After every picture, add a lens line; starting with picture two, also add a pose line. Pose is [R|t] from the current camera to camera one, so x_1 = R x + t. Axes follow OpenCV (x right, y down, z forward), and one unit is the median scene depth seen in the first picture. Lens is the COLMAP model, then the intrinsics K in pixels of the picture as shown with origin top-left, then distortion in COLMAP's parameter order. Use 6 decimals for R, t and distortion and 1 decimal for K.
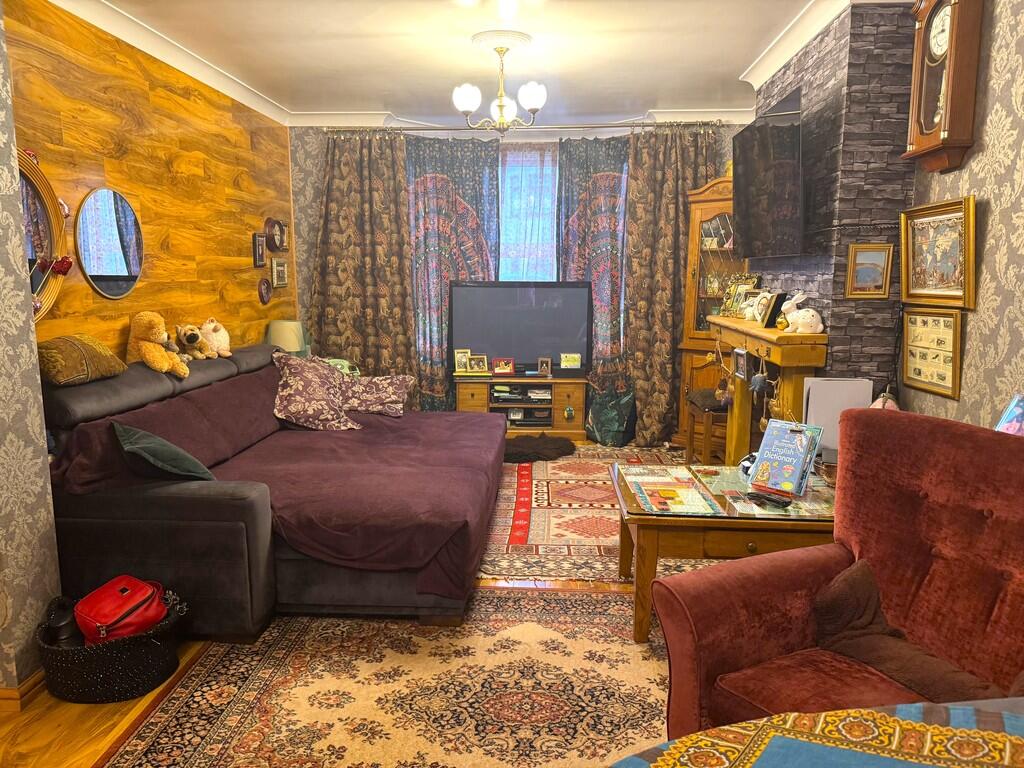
lens RADIAL K [[729.6, 0, 512.0], [0, 729.6, 384.0], [0, 0, 1]] dist [0.057826, -0.000865]
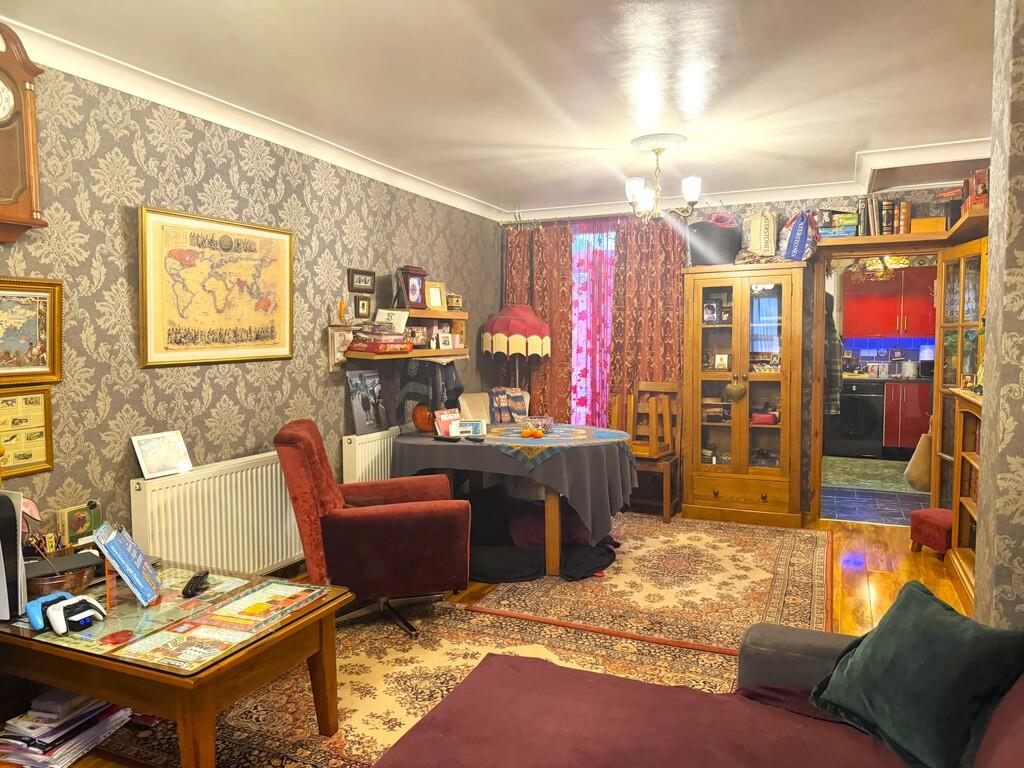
lens RADIAL K [[729.6, 0, 512.0], [0, 729.6, 384.0], [0, 0, 1]] dist [0.057826, -0.000865]
pose [[-0.931907, -0.024296, 0.361882, -0.376986], [0.056227, 0.976014, 0.210320, -0.276769], [-0.358312, 0.216347, -0.908189, 1.670832]]
